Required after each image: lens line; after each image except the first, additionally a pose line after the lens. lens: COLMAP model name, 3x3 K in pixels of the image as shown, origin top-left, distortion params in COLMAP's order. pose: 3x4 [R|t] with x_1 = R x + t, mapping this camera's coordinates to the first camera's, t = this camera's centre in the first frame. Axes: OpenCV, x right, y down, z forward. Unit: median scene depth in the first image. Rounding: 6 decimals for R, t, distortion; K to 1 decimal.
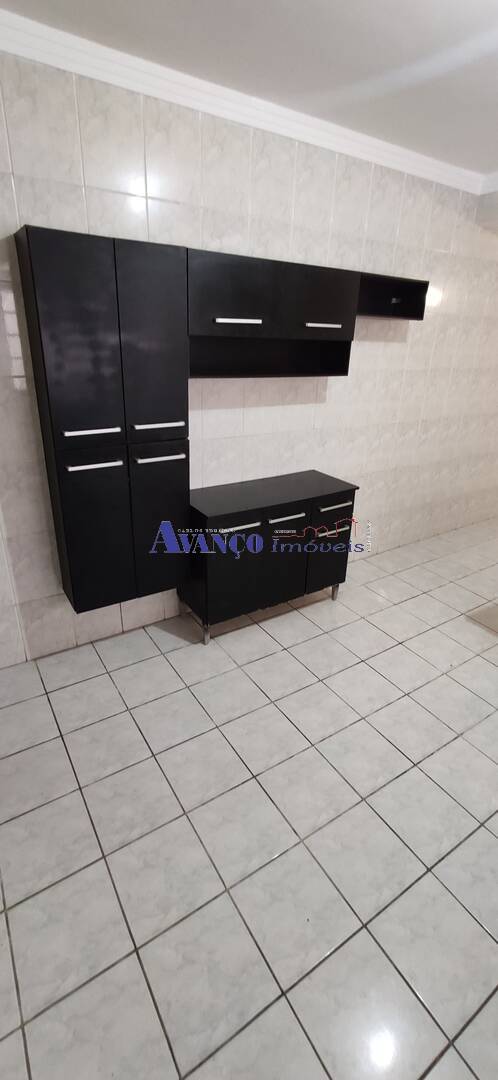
lens RADIAL K [[471.3, 0, 246.5], [0, 471.3, 536.9], [0, 0, 1]] dist [-0.030652, 0.016056]
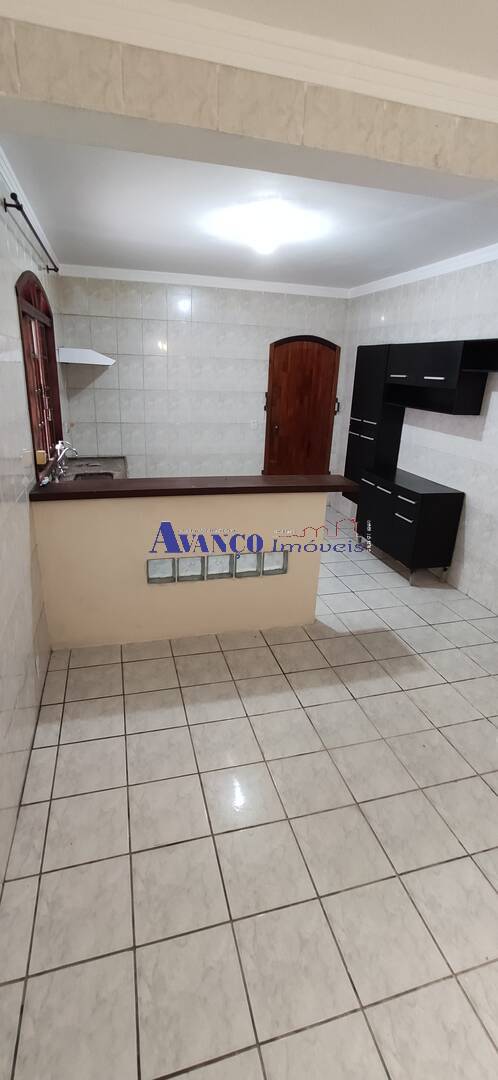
lens RADIAL K [[471.3, 0, 246.5], [0, 471.3, 536.9], [0, 0, 1]] dist [-0.030652, 0.016056]
pose [[-0.302840, 0.281223, -0.910605, 1.580179], [-0.422309, 0.816949, 0.392747, -0.312134], [0.854367, 0.503496, -0.128641, 0.784695]]
